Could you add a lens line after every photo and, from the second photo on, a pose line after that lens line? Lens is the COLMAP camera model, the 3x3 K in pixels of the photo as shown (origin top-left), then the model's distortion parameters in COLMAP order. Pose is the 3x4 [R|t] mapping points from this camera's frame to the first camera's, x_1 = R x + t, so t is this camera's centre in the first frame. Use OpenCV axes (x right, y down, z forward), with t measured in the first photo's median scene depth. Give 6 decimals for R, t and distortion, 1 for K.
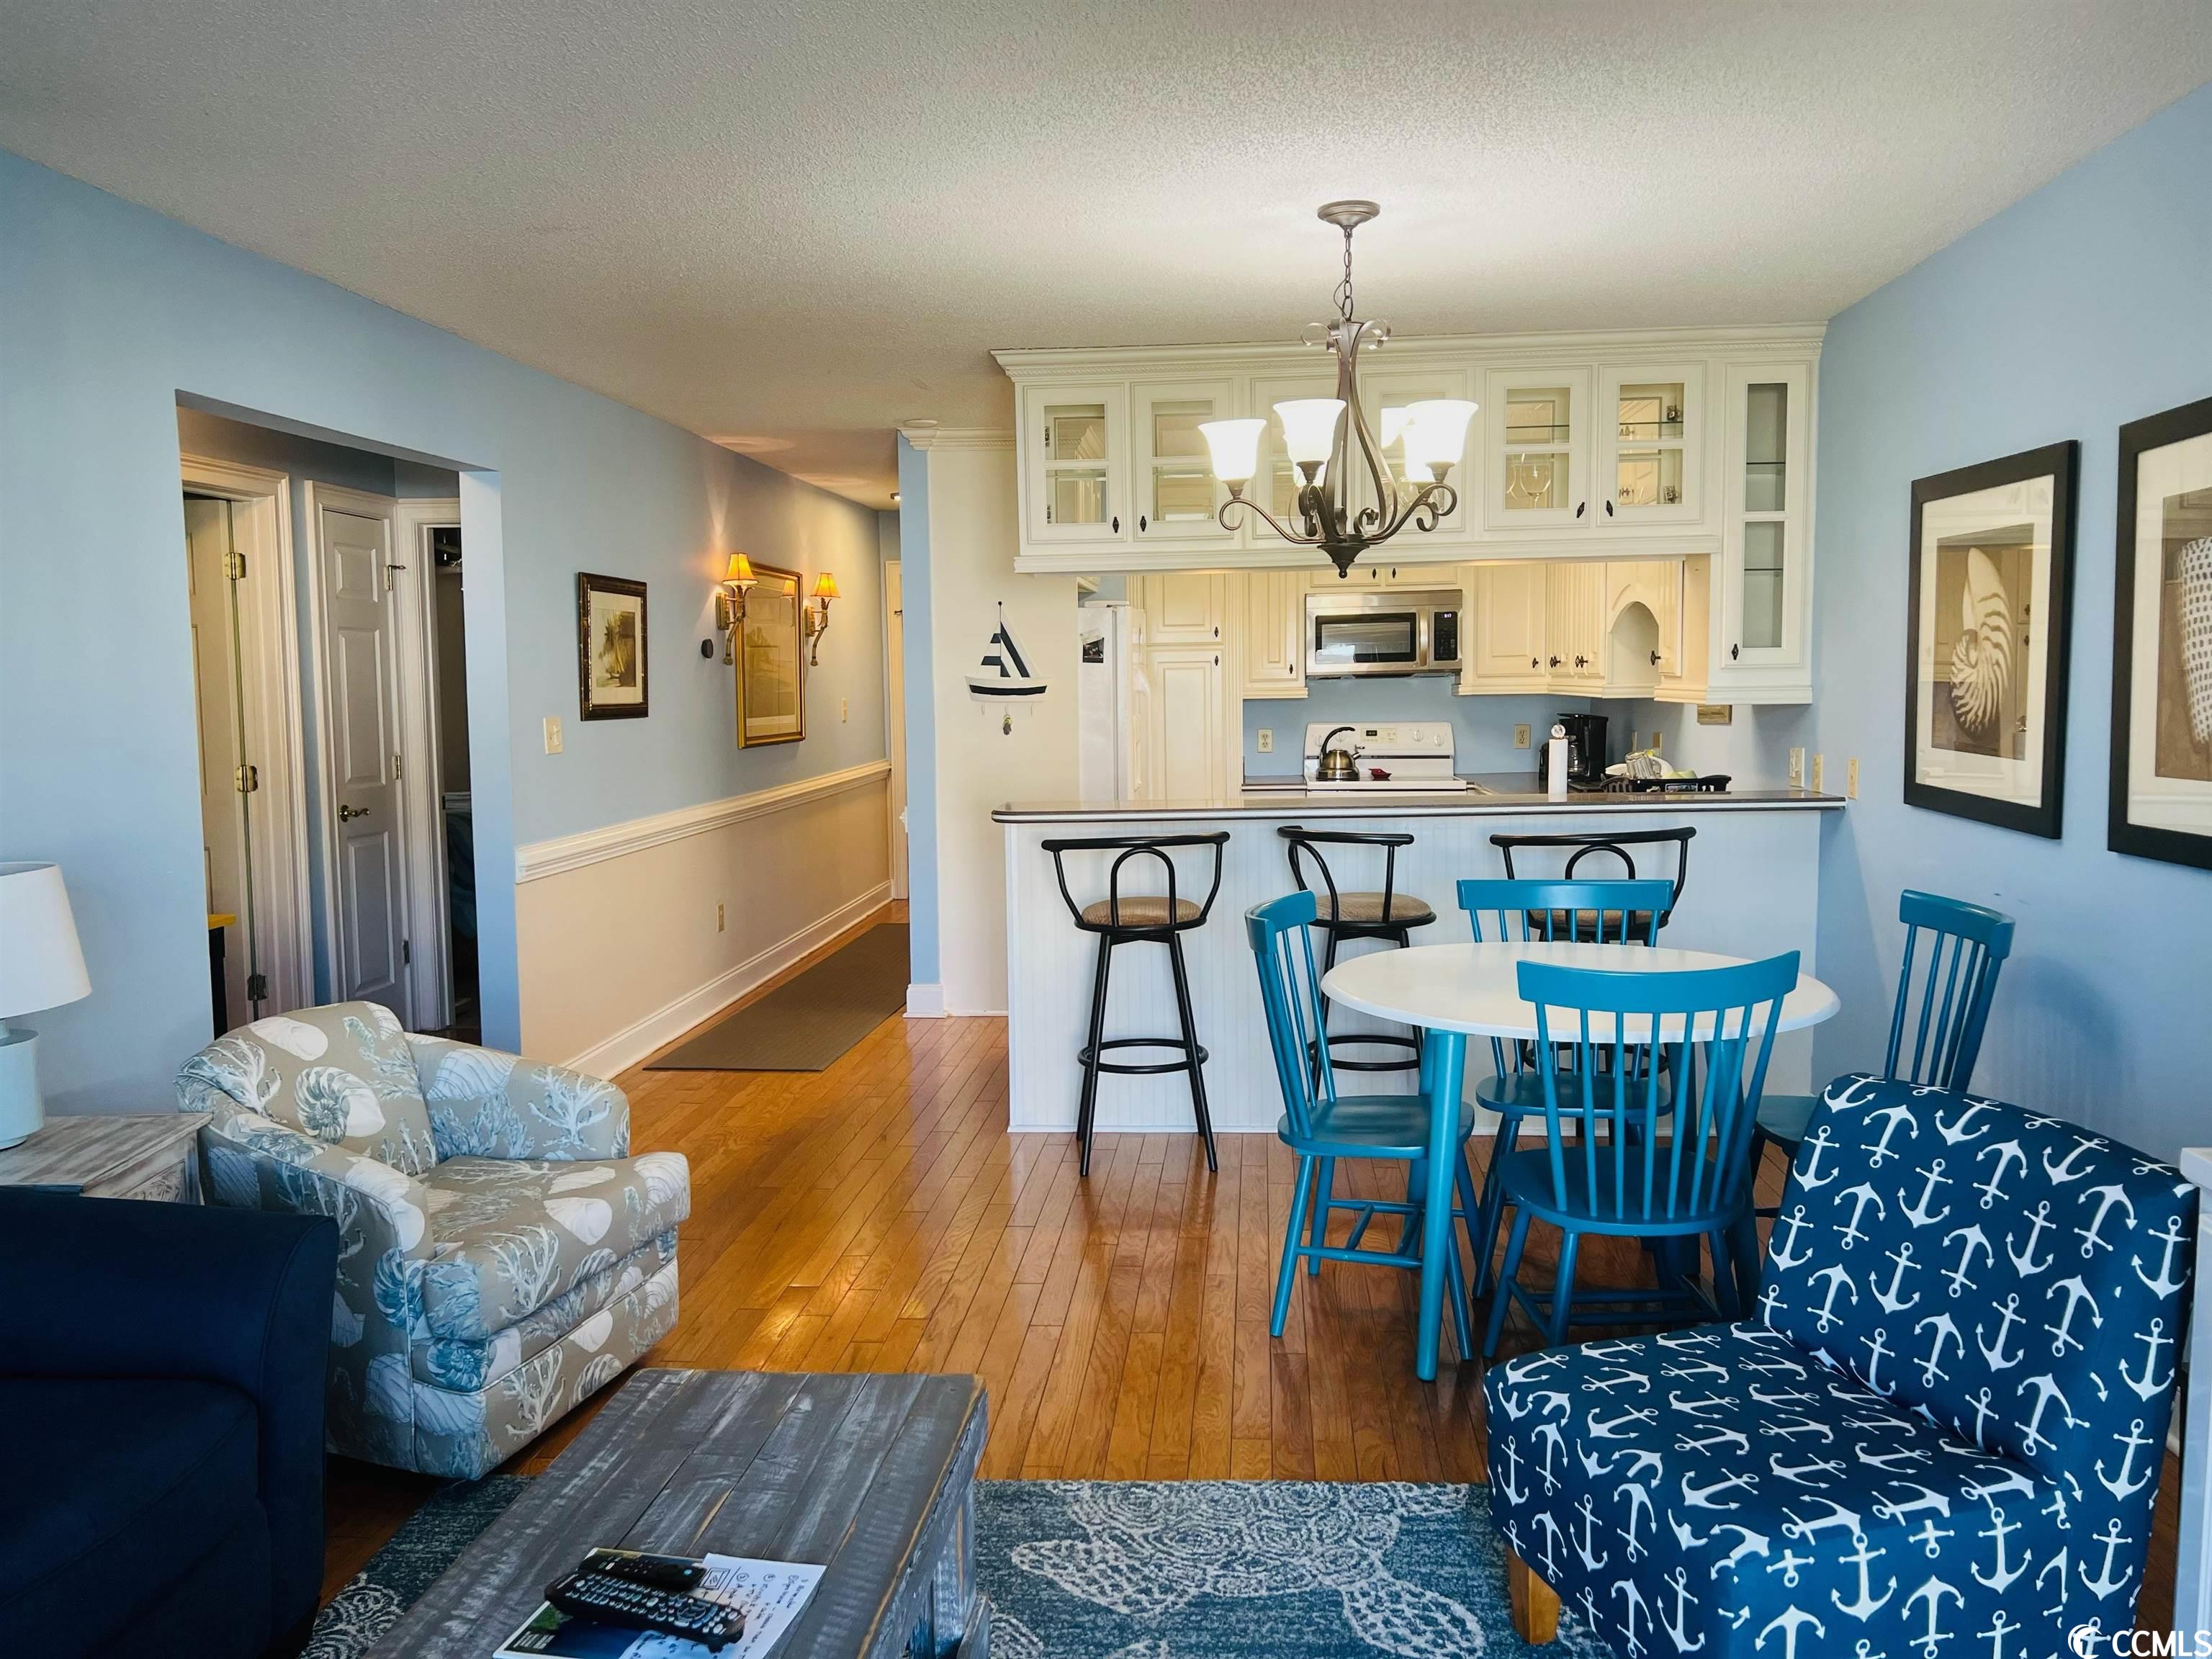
lens RADIAL K [[1655.1, 0, 1122.5], [0, 1655.1, 830.9], [0, 0, 1]] dist [0.062983, -0.075911]
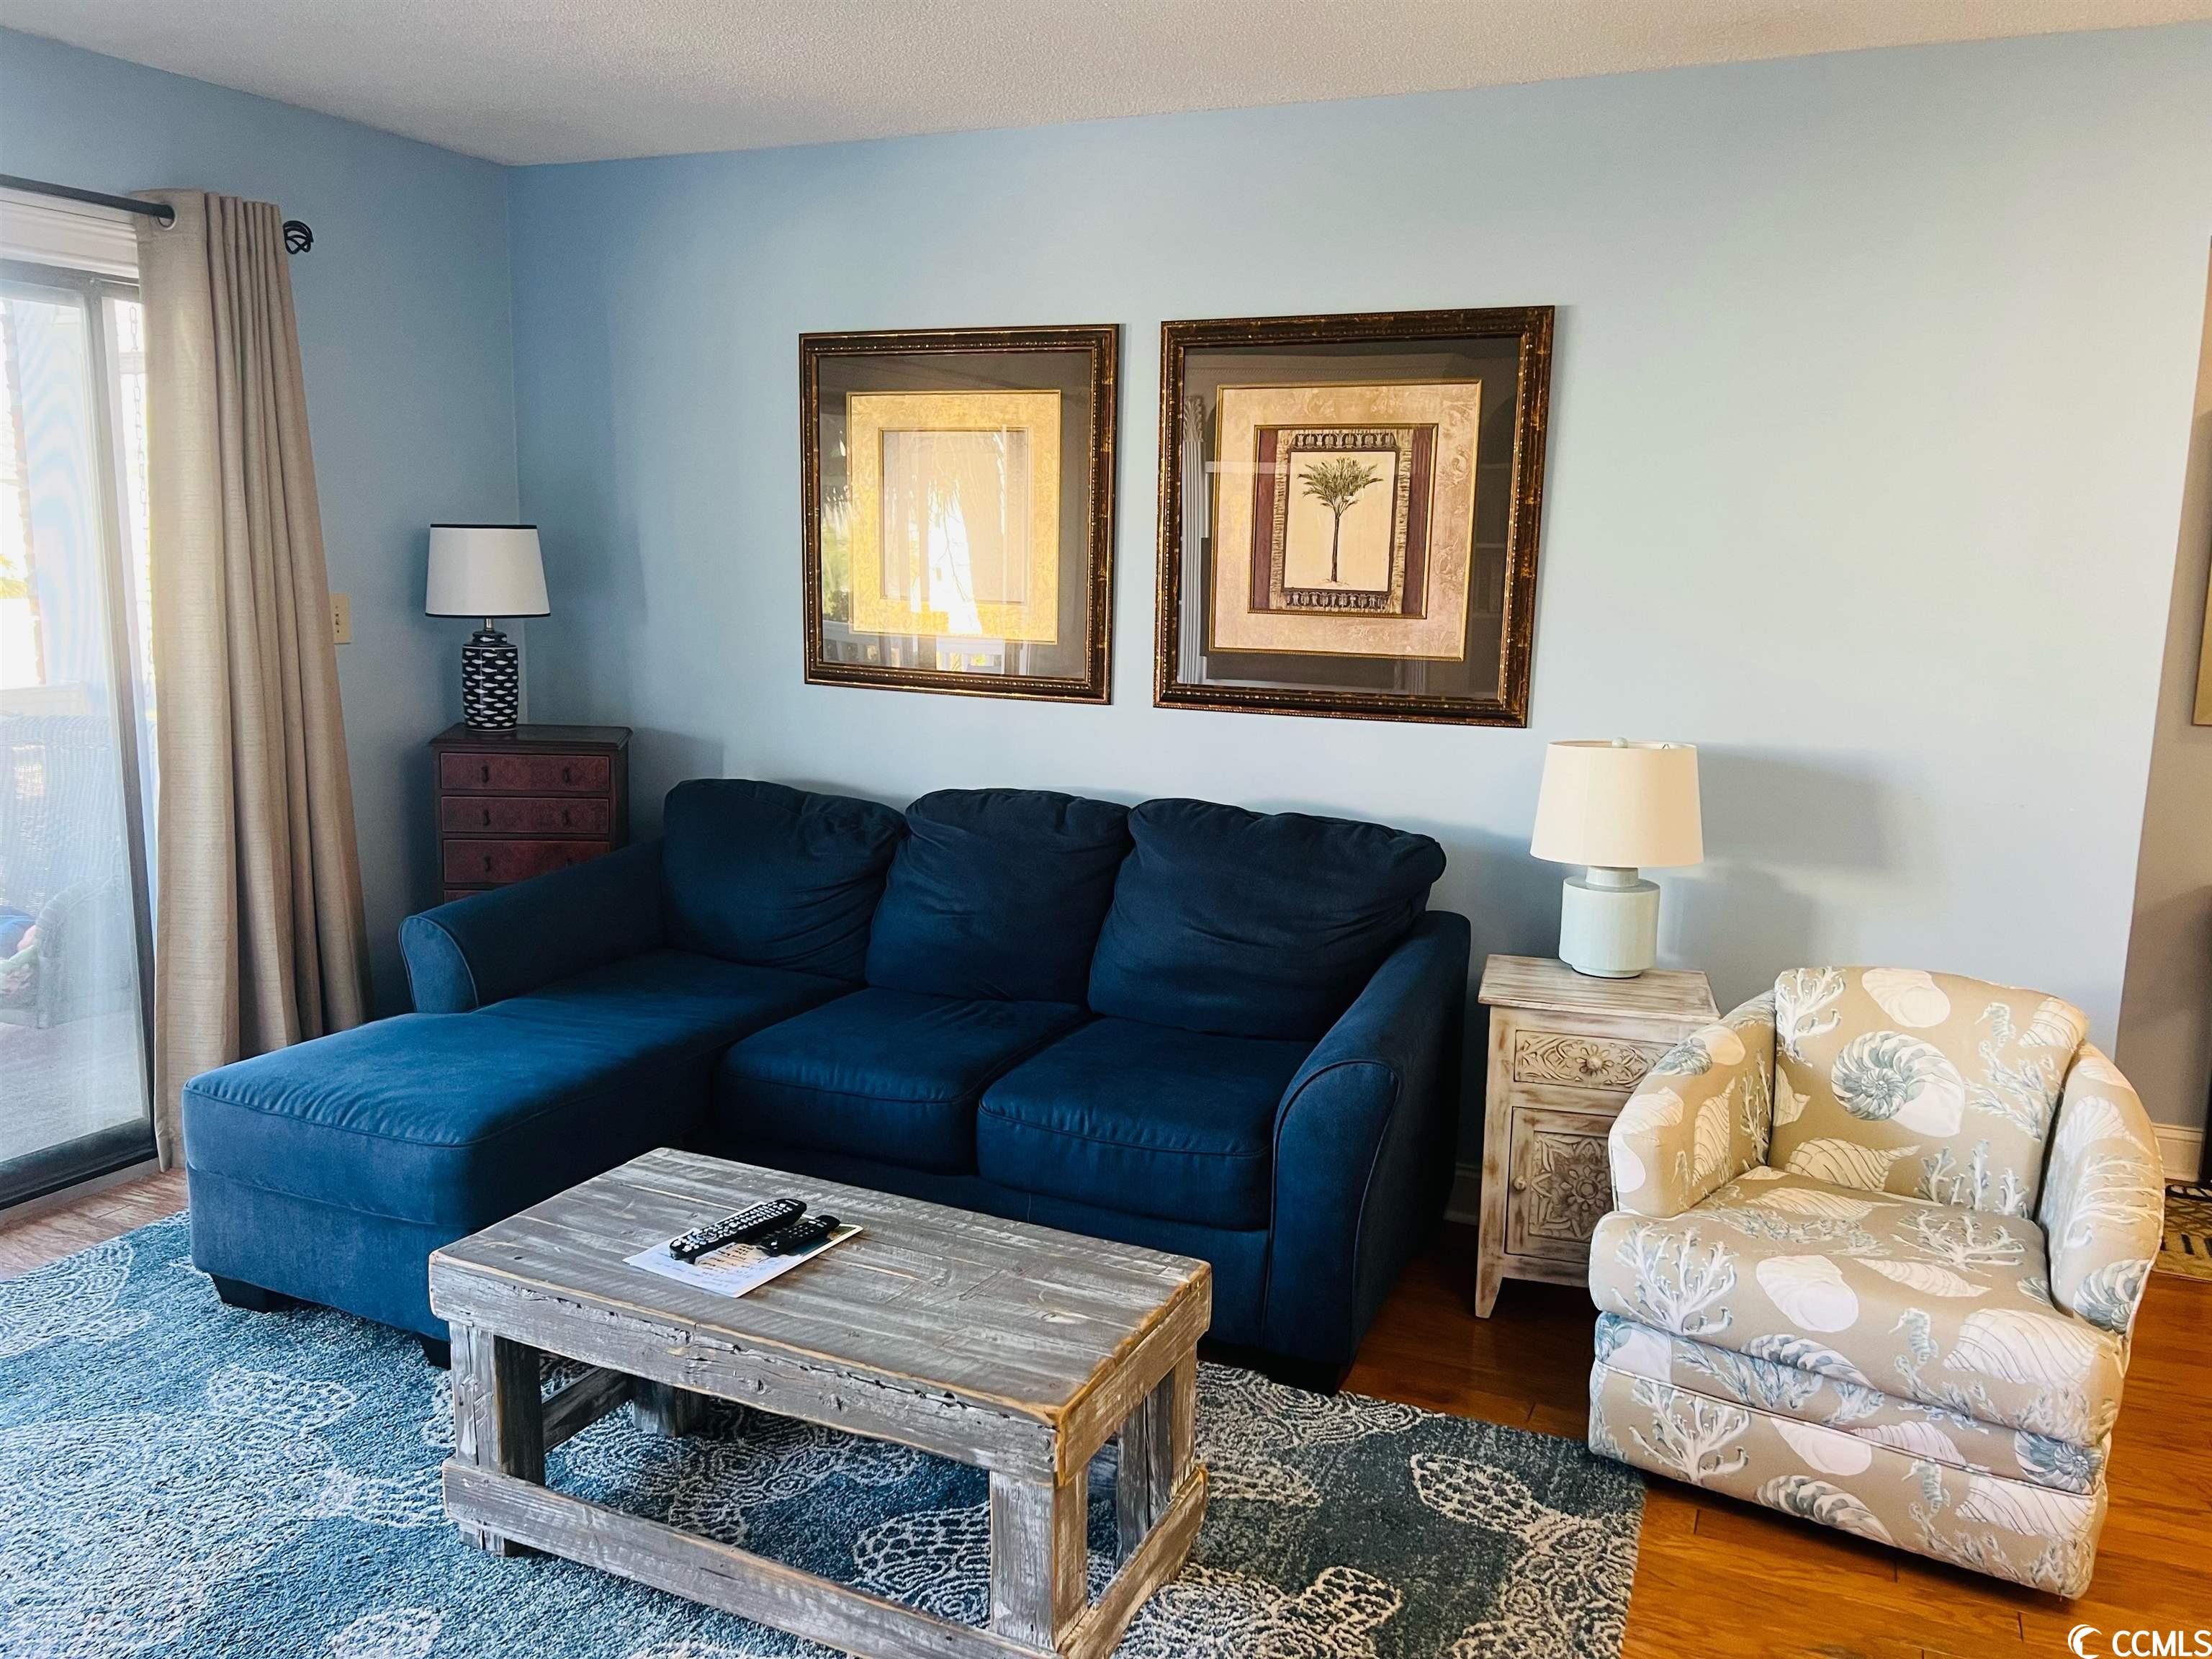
lens RADIAL K [[1655.1, 0, 1113.5], [0, 1655.1, 825.0], [0, 0, 1]] dist [0.062983, -0.075911]
pose [[-0.329915, 0.151038, -0.931850, 0.306741], [-0.101074, 0.975792, 0.193944, -0.063570], [0.938584, 0.158171, -0.306662, 0.579668]]
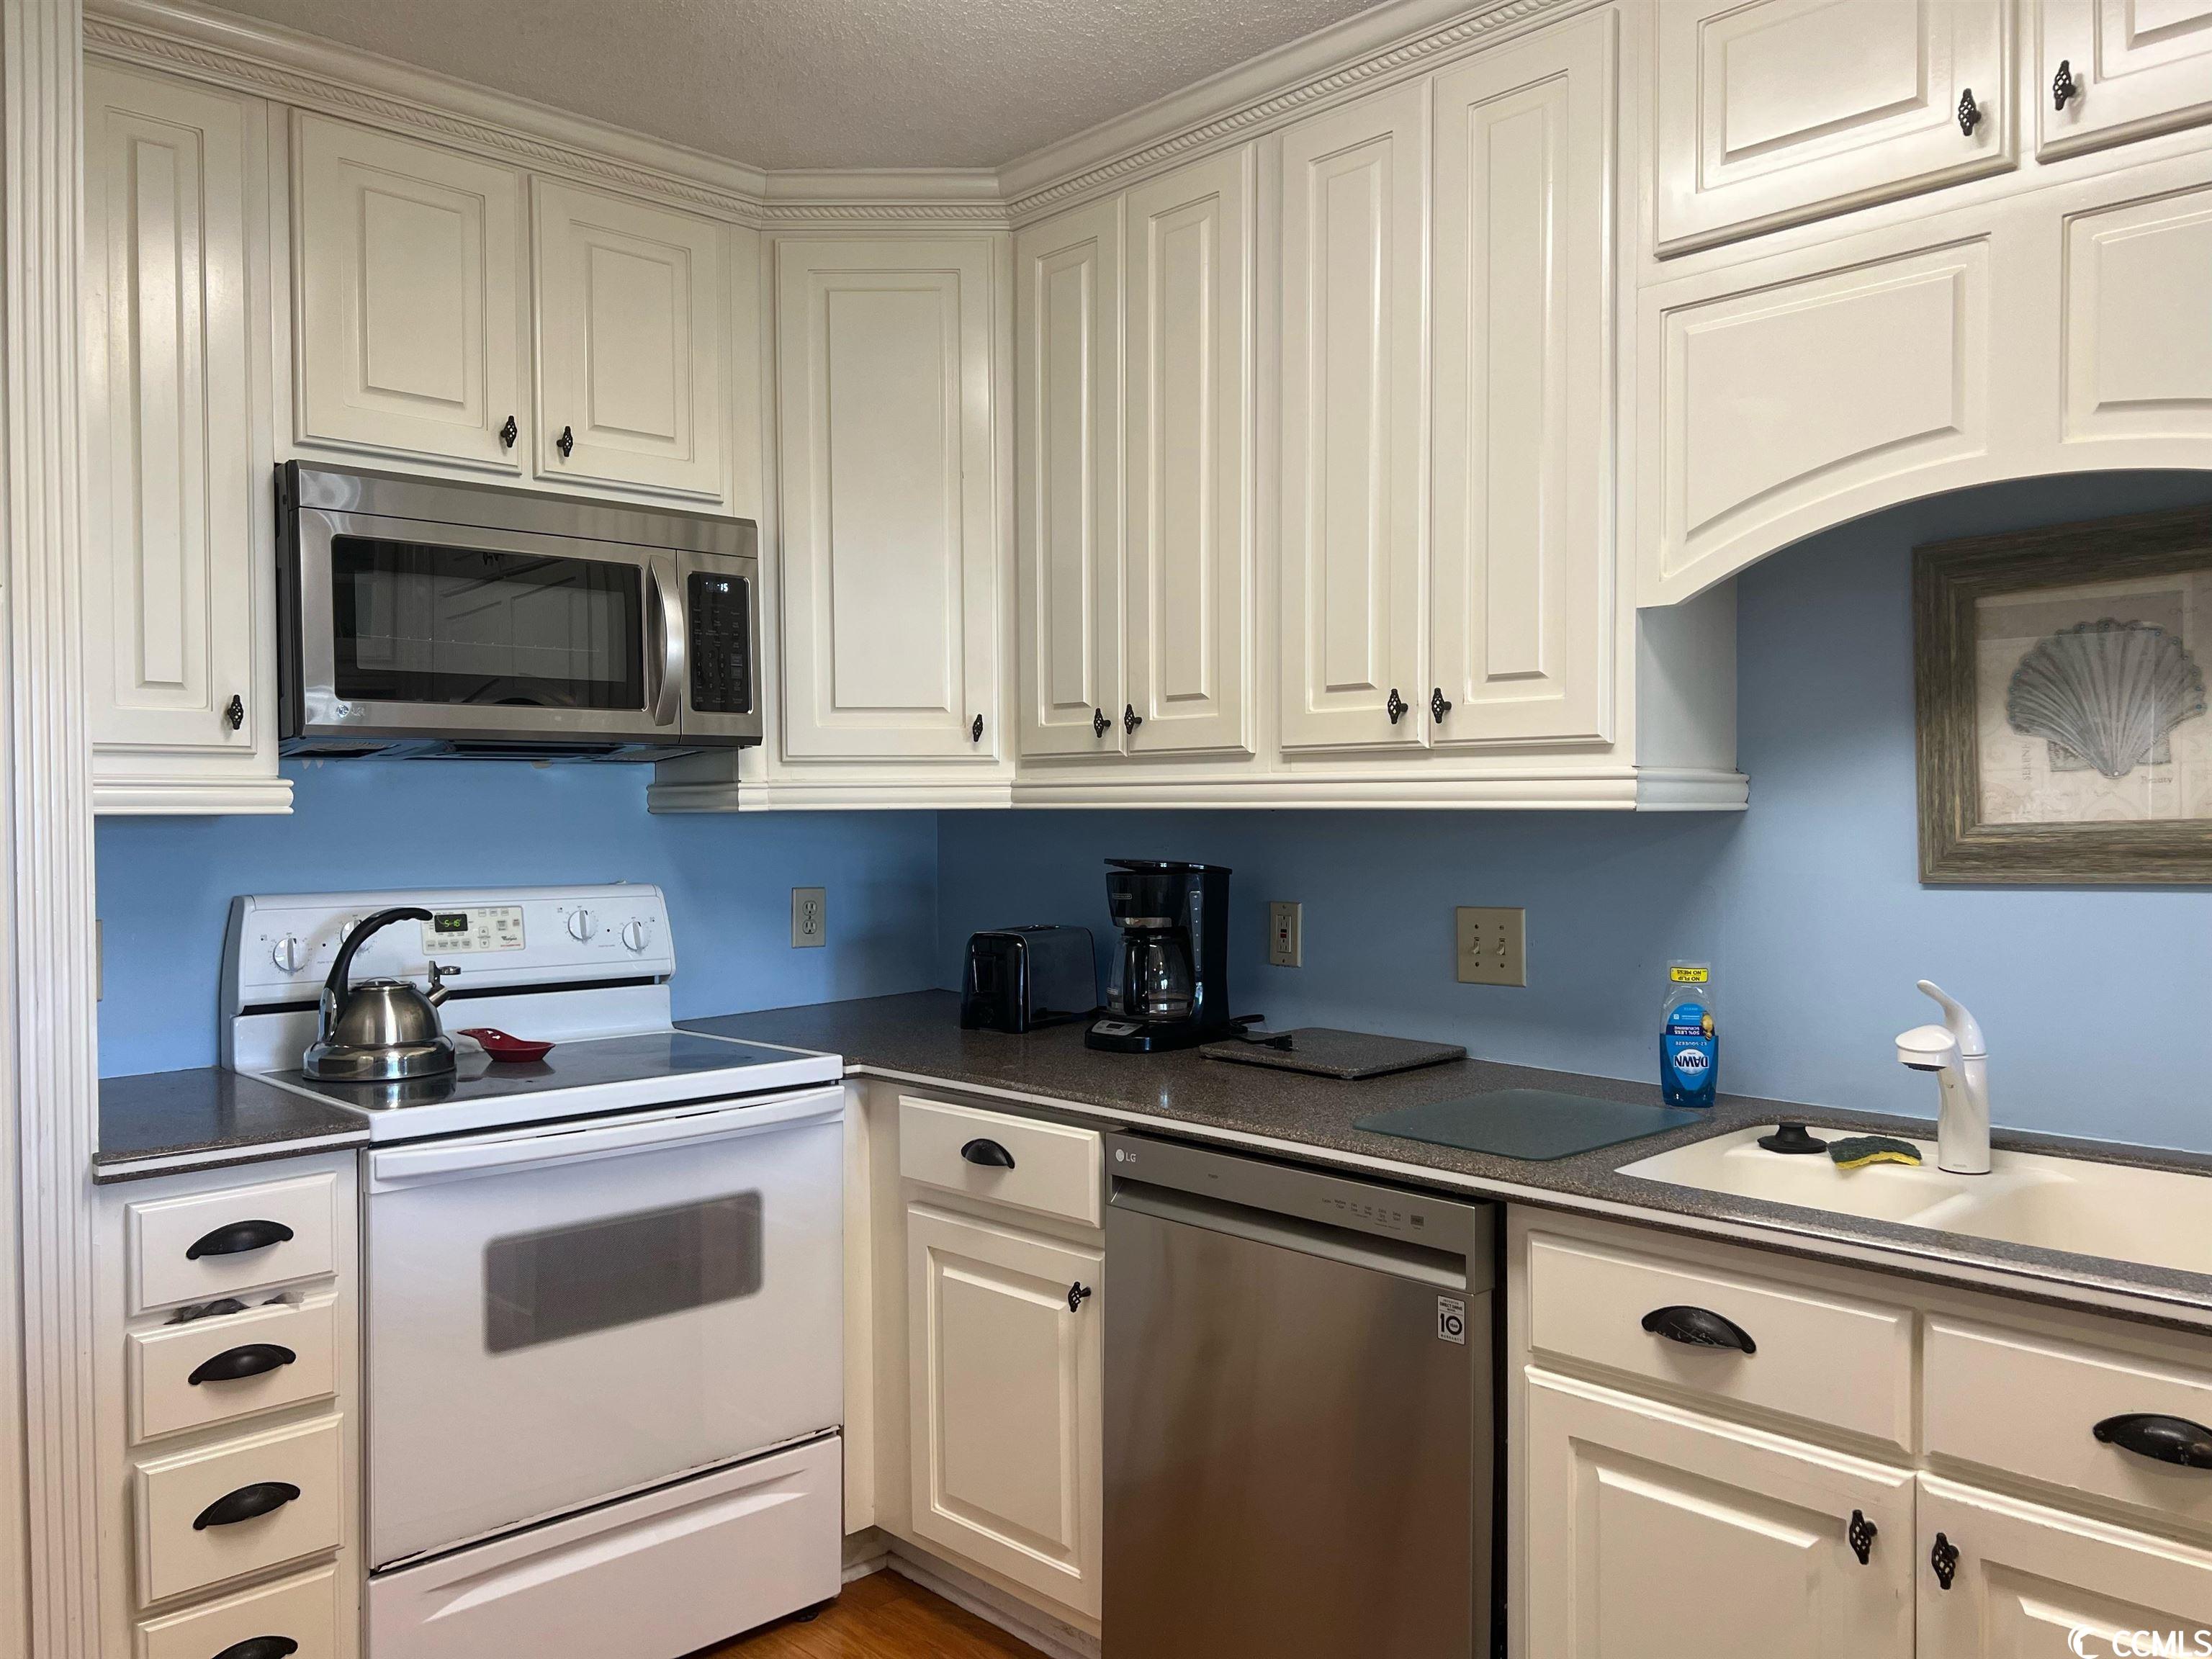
lens RADIAL K [[1655.1, 0, 1108.6], [0, 1655.1, 847.5], [0, 0, 1]] dist [0.062983, -0.075911]
pose [[0.656327, -0.004533, 0.754463, -0.028037], [0.061947, 0.996929, -0.047899, -0.083678], [-0.751929, 0.078174, 0.654593, 1.141880]]
